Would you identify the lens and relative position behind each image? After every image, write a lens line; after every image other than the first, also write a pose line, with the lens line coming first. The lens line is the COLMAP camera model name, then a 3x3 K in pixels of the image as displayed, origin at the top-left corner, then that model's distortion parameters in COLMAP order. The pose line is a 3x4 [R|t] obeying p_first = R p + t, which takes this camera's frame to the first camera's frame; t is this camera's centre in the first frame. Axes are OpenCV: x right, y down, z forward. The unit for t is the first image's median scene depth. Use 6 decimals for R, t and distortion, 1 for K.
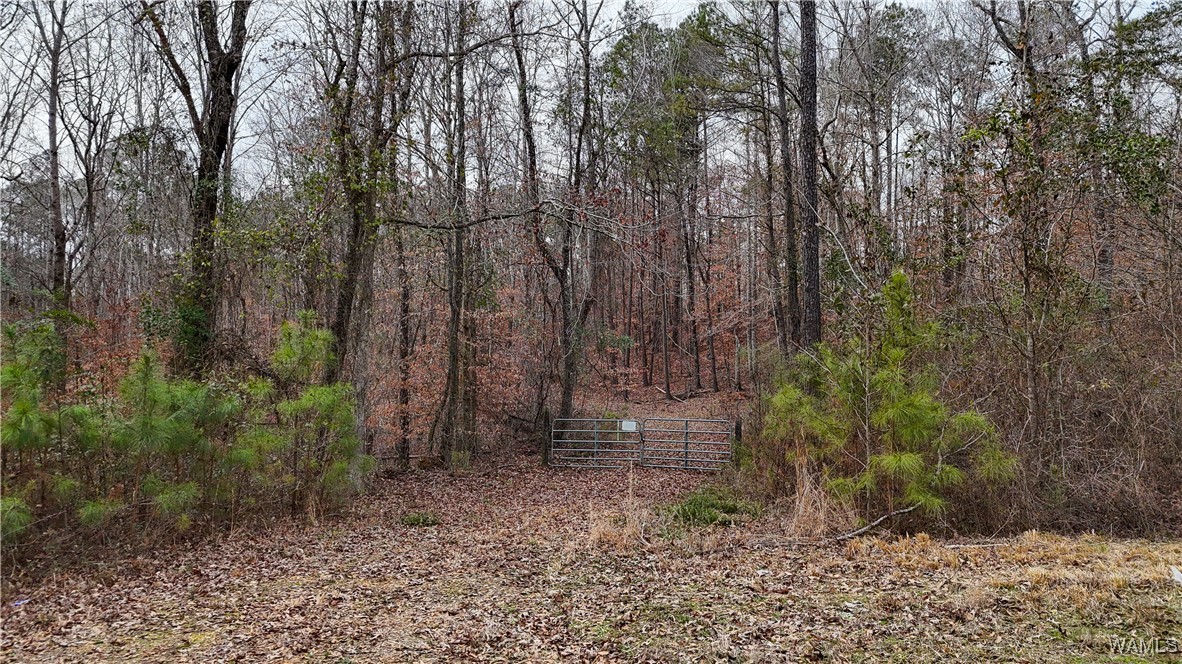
lens RADIAL K [[842.8, 0, 589.8], [0, 842.8, 332.7], [0, 0, 1]] dist [0.004902, 0.002309]
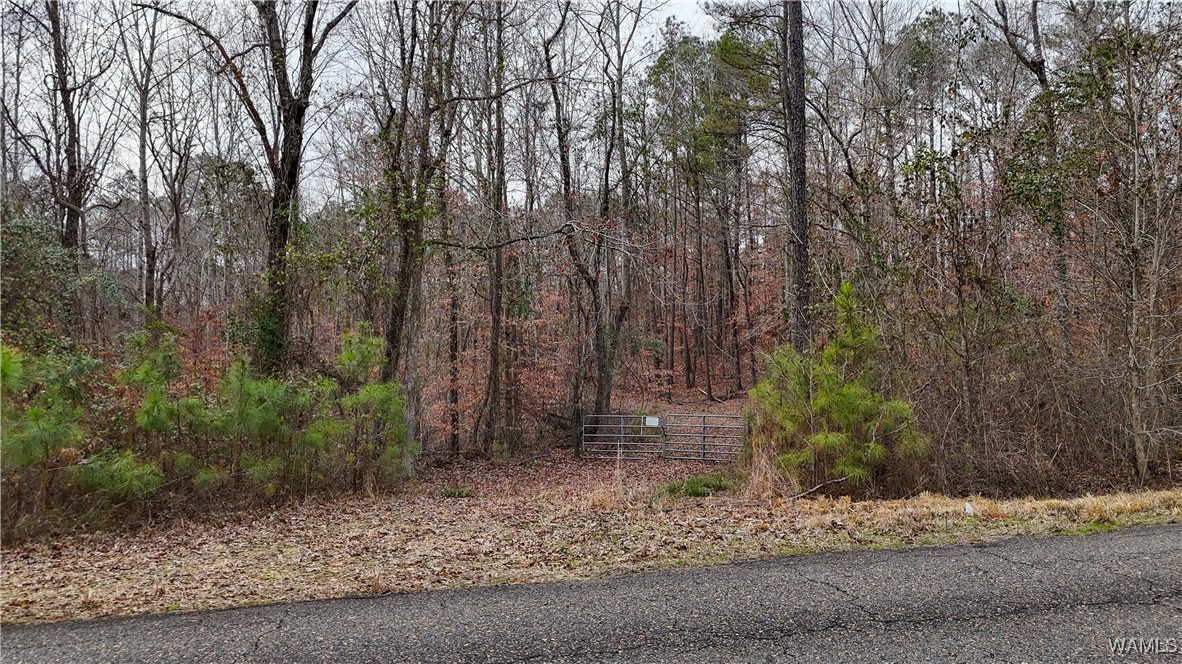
lens RADIAL K [[842.8, 0, 592.1], [0, 842.8, 332.7], [0, 0, 1]] dist [0.004902, 0.002309]
pose [[0.997763, -0.009742, -0.066139, 0.042821], [0.009433, 0.999943, -0.004974, -0.001016], [0.066183, 0.004339, 0.997798, -0.112201]]
